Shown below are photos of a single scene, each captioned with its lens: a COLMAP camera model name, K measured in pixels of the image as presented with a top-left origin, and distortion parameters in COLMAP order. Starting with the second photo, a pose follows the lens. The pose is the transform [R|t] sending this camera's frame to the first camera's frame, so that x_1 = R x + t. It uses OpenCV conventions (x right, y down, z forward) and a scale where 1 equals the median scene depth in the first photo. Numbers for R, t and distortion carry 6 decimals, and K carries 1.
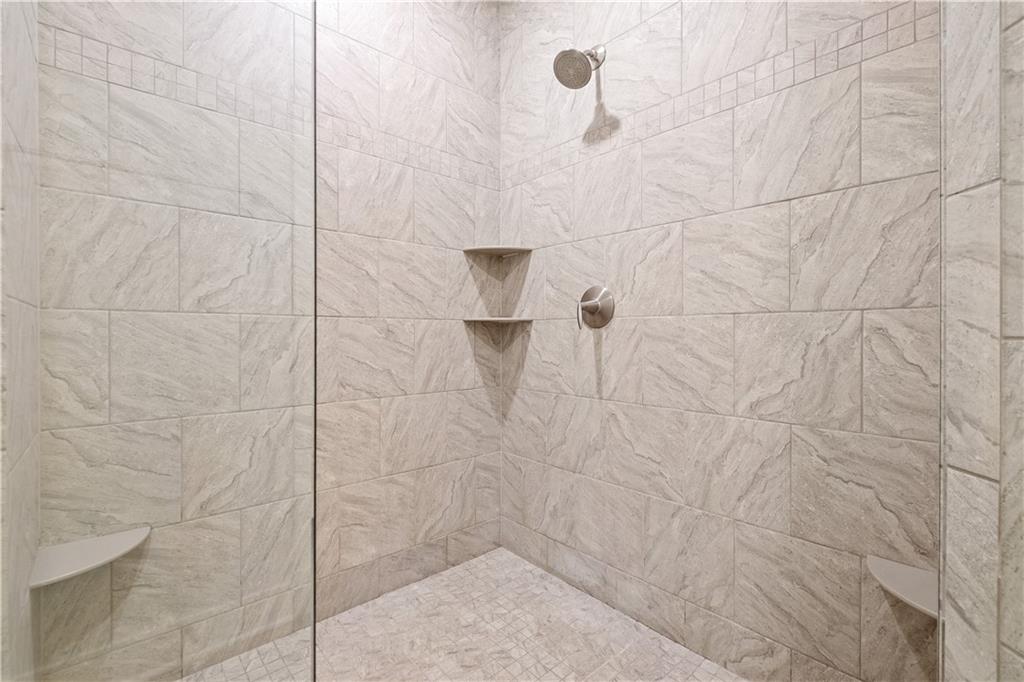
lens RADIAL K [[449.8, 0, 523.3], [0, 449.8, 337.6], [0, 0, 1]] dist [0.003322, -0.002136]
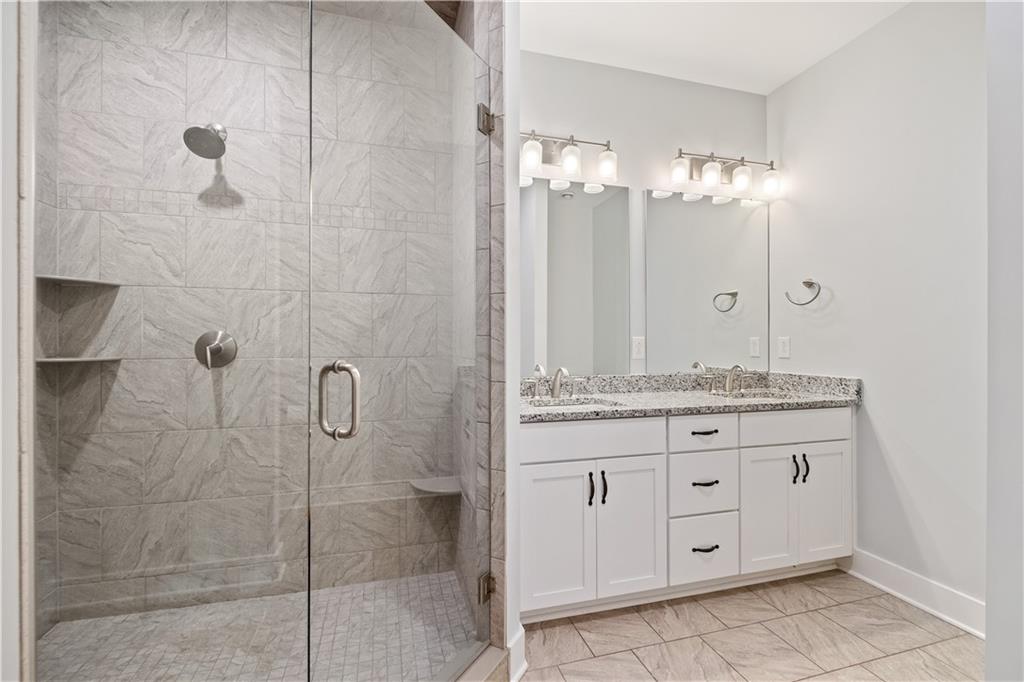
lens RADIAL K [[449.8, 0, 509.5], [0, 449.8, 343.1], [0, 0, 1]] dist [0.003322, -0.002136]
pose [[0.453322, -0.001444, 0.891346, -0.526349], [0.004675, 0.999989, -0.000758, -0.078770], [-0.891335, 0.004510, 0.453324, -0.194017]]
